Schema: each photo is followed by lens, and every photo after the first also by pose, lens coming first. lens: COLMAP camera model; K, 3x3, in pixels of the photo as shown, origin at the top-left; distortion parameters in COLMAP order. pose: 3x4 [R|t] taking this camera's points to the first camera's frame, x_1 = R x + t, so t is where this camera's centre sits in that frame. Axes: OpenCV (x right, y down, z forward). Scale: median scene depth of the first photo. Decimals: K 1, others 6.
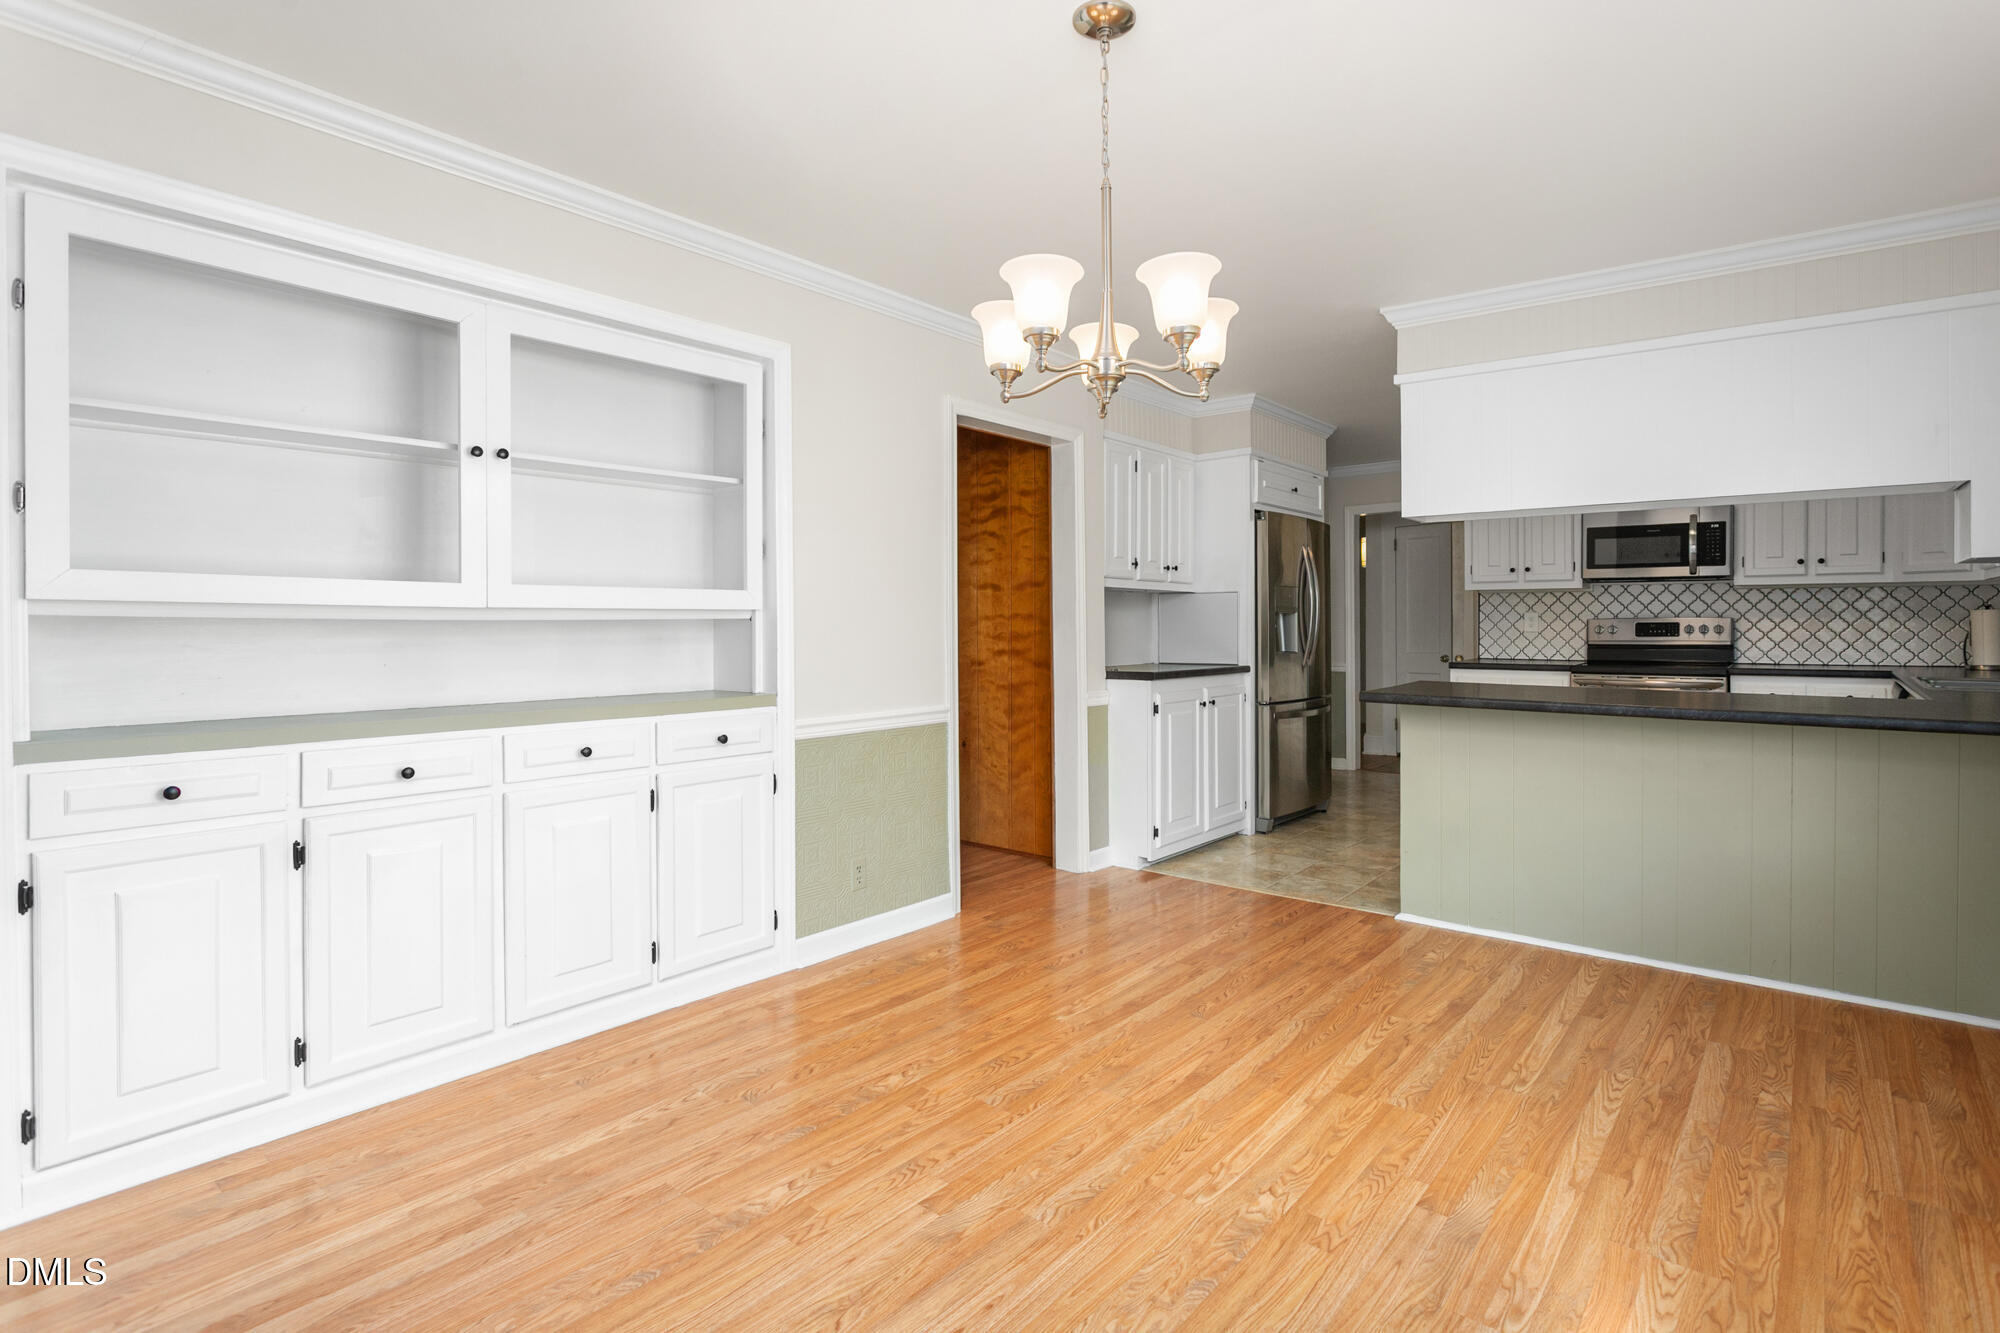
lens RADIAL K [[1047.4, 0, 1002.1], [0, 1047.4, 633.4], [0, 0, 1]] dist [-0.001297, 0.000335]
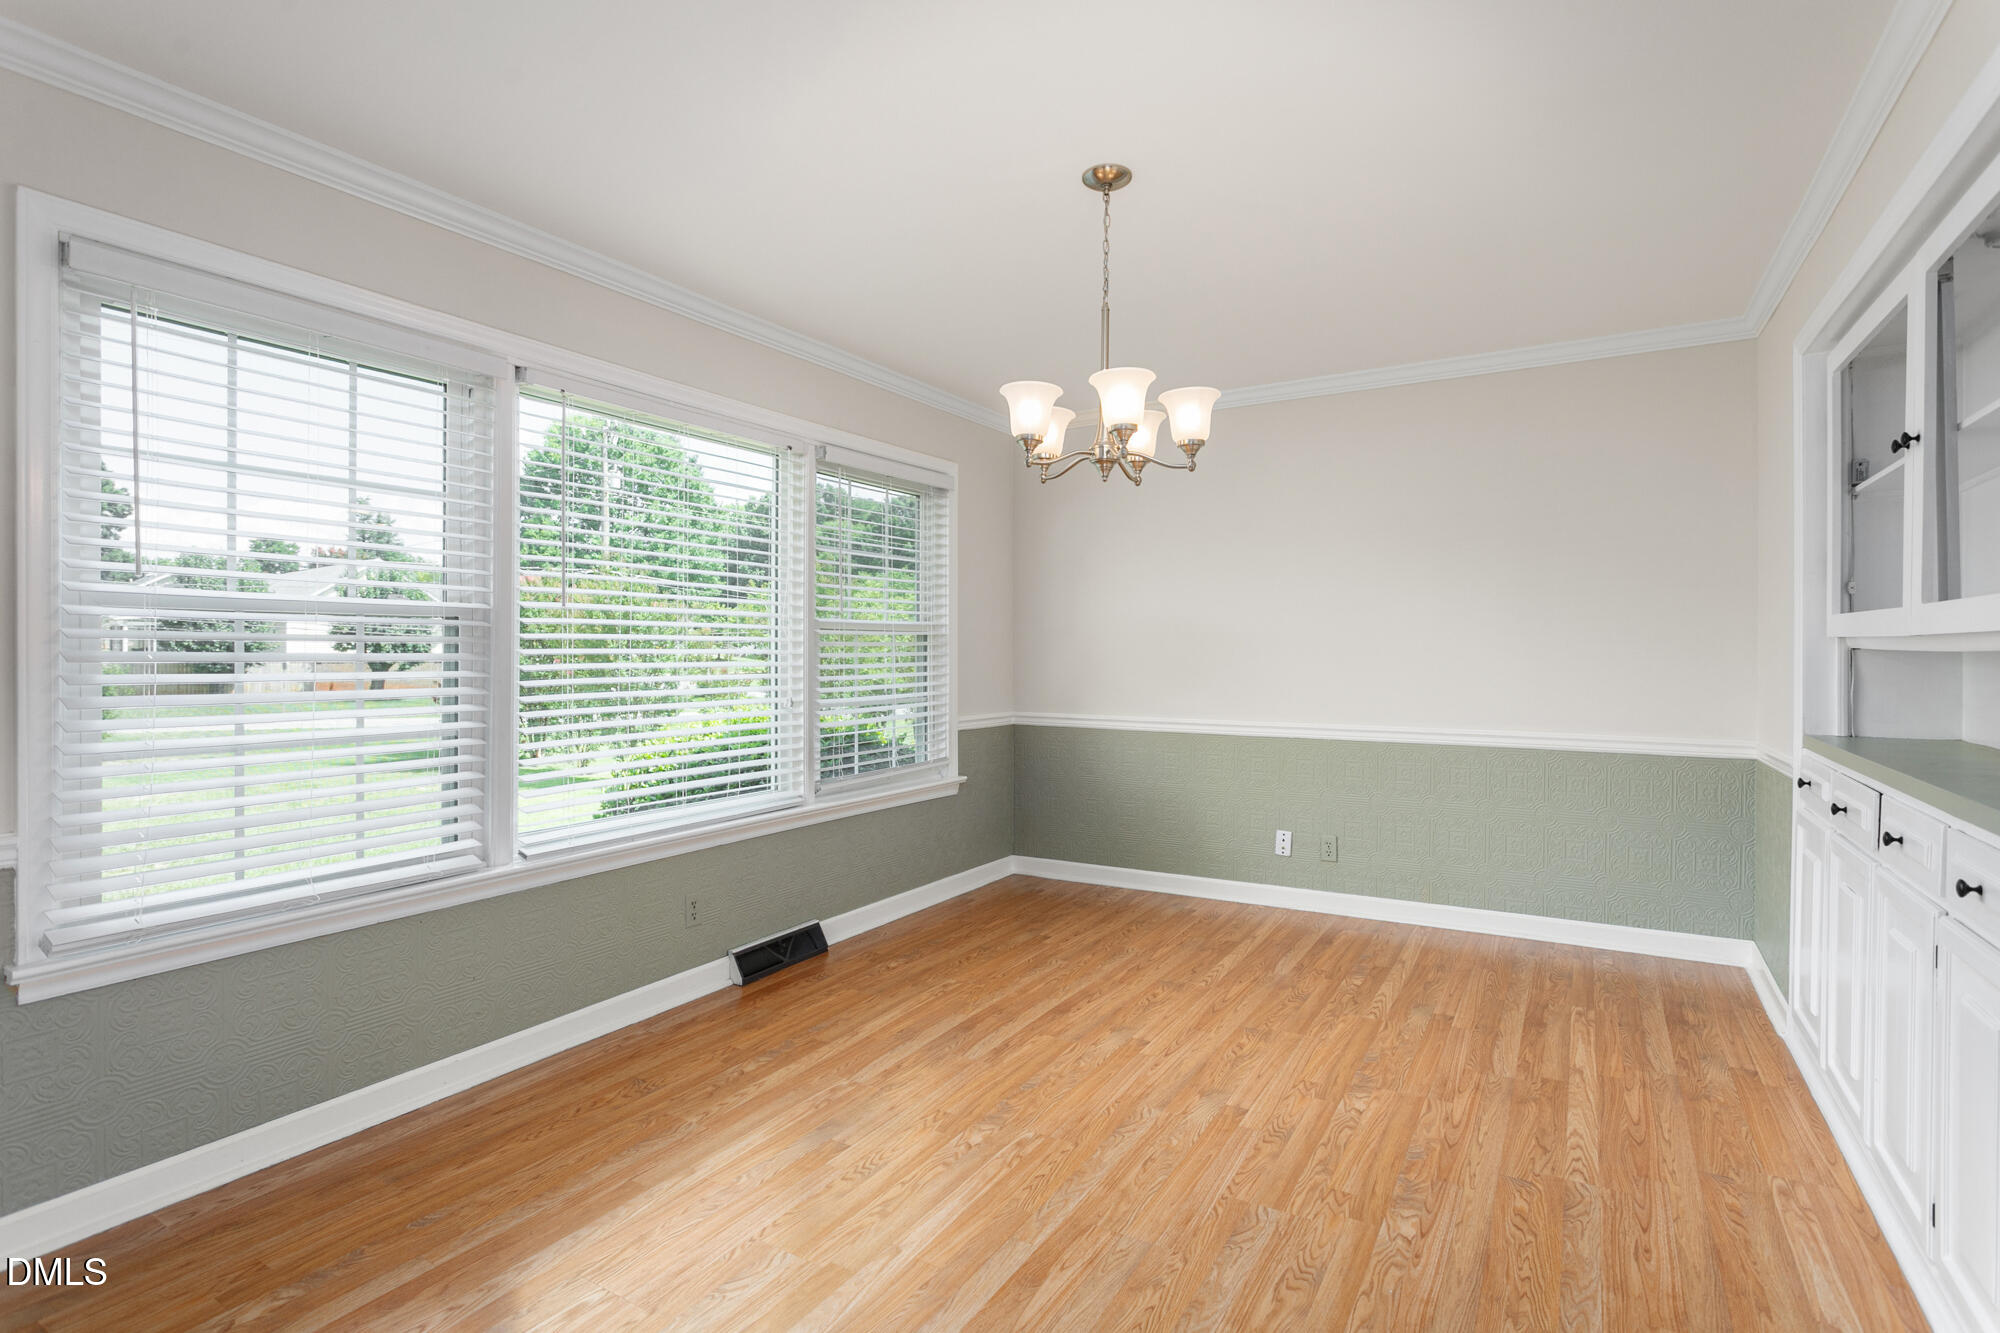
lens RADIAL K [[982.4, 0, 1016.1], [0, 982.4, 660.4], [0, 0, 1]] dist [-0.002321, 0.000424]
pose [[-0.986582, 0.001504, -0.163262, 0.370883], [-0.001763, 0.999801, 0.019861, -0.023152], [0.163260, 0.019883, -0.986383, 2.002245]]
